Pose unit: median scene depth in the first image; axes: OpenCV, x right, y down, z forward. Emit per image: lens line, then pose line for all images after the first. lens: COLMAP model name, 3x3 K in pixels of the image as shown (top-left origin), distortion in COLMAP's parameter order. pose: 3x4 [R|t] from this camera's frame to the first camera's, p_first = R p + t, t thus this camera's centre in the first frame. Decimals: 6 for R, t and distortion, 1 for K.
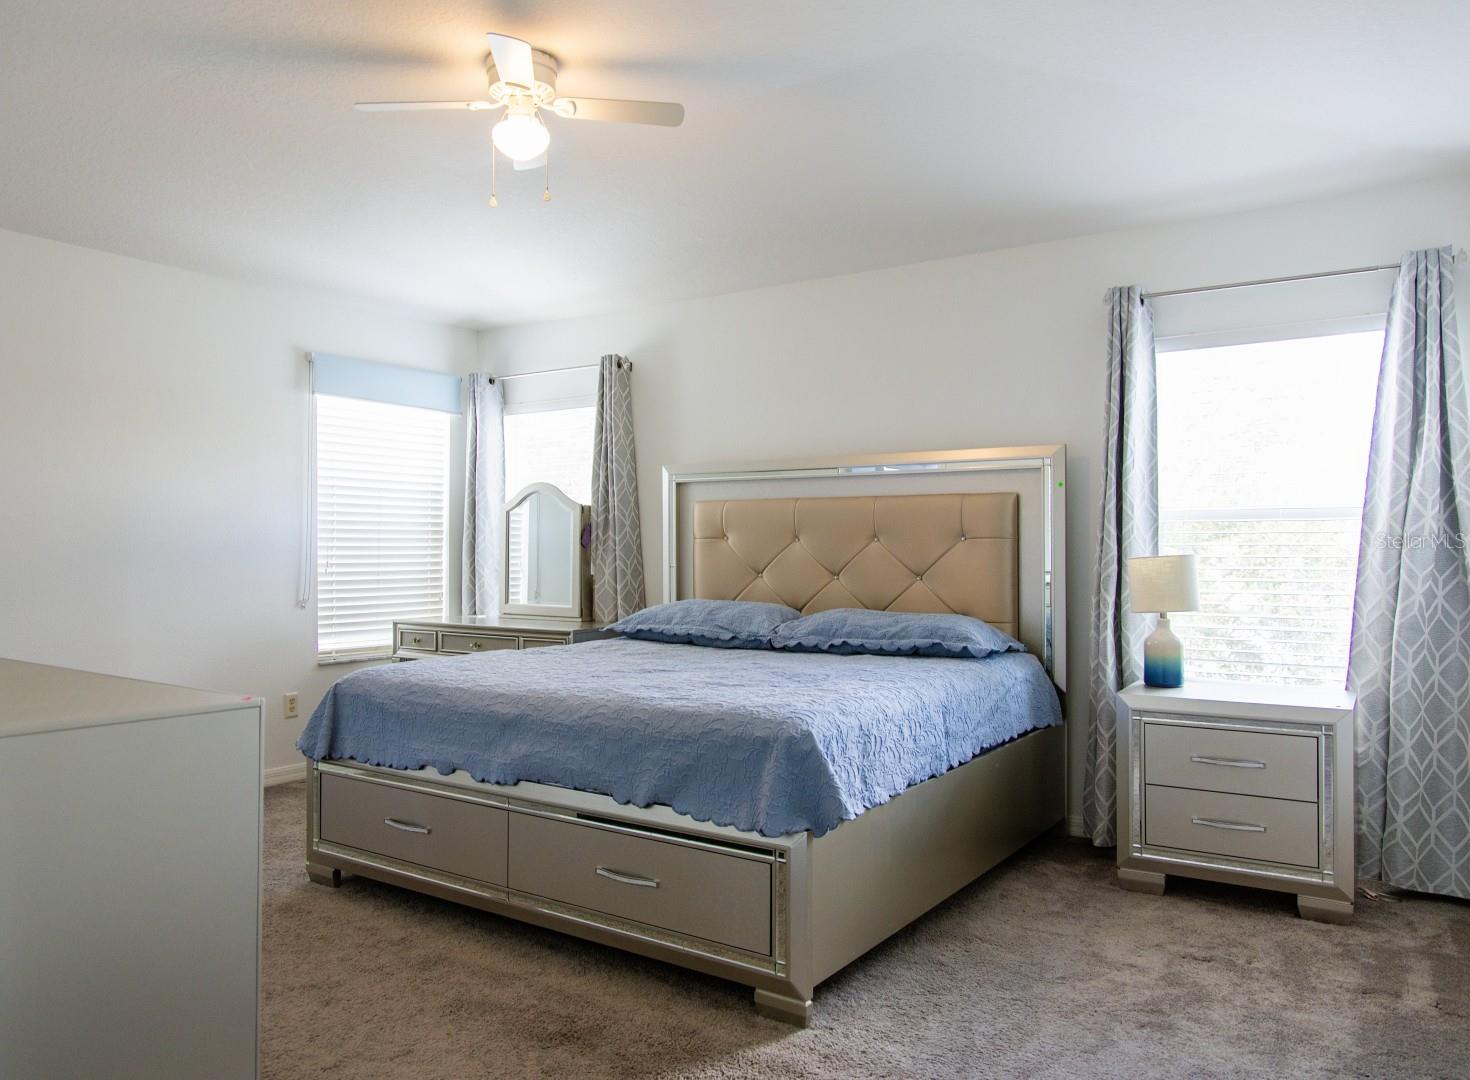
lens RADIAL K [[1048.9, 0, 735.0], [0, 1048.9, 540.0], [0, 0, 1]] dist [0.000149, -0.000053]
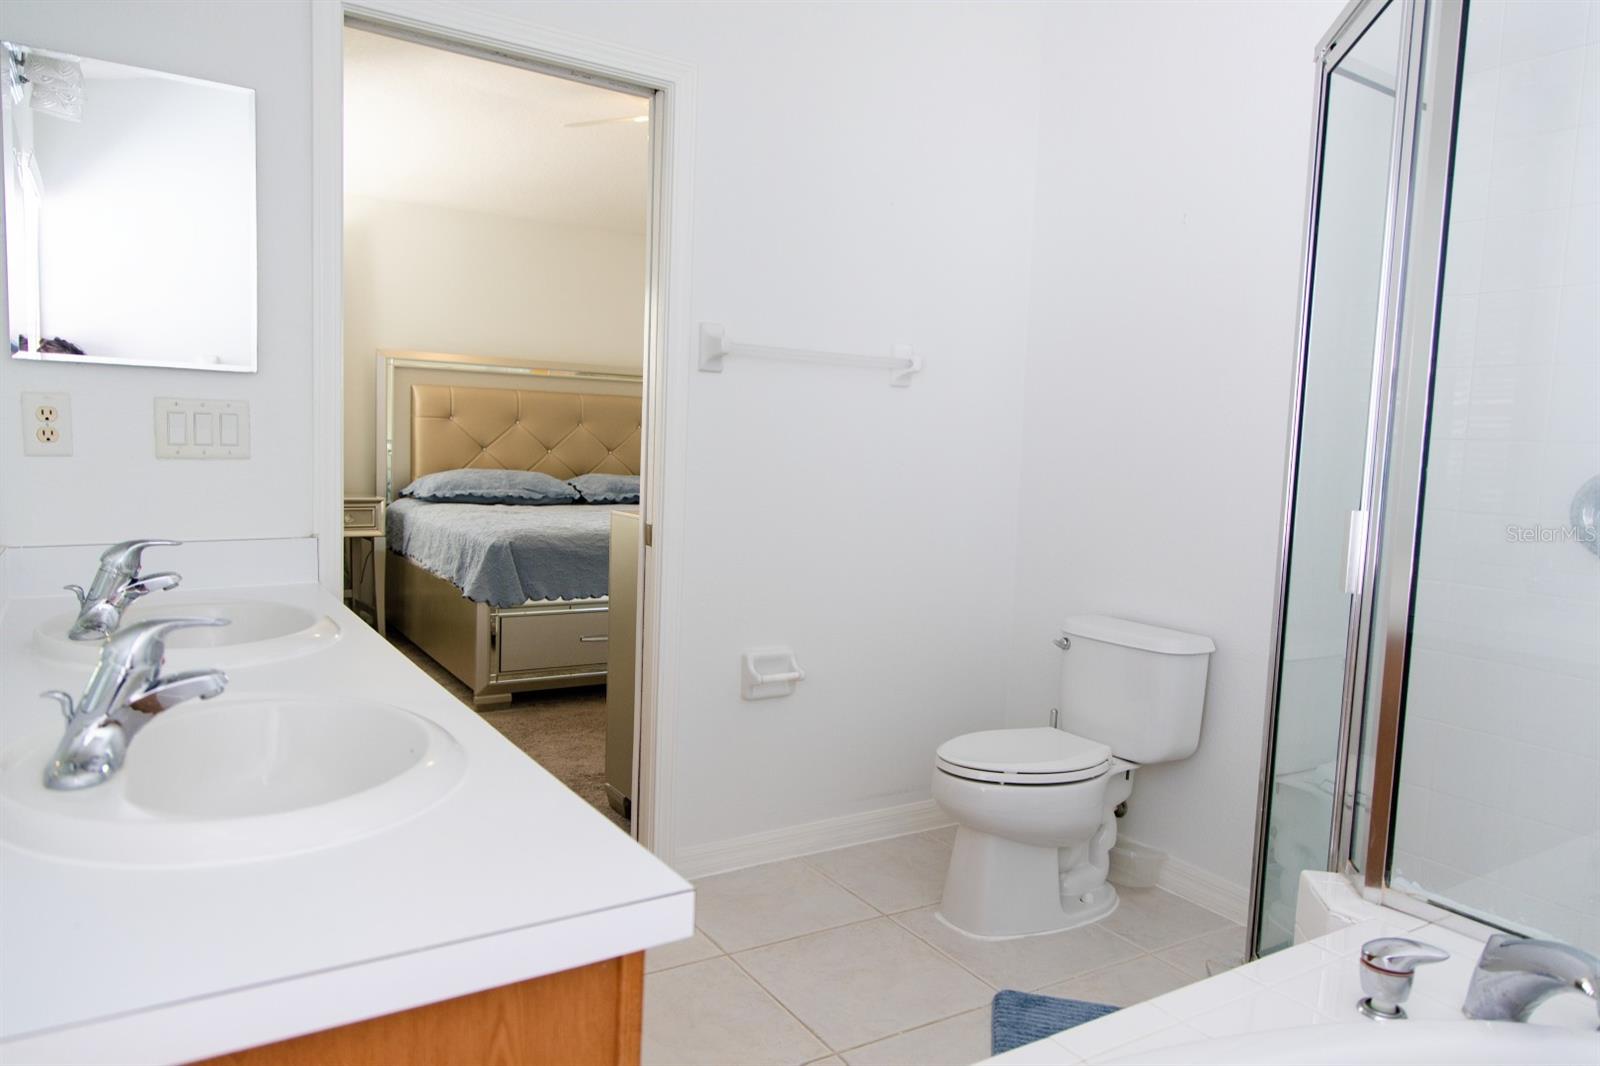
lens RADIAL K [[1073.6, 0, 800.0], [0, 1073.6, 533.0], [0, 0, 1]] dist [-0.000500, -0.000744]
pose [[0.388560, -0.069848, 0.918772, -1.108266], [-0.046965, 0.994325, 0.095454, -0.006505], [-0.920226, -0.080240, 0.383075, 0.173570]]
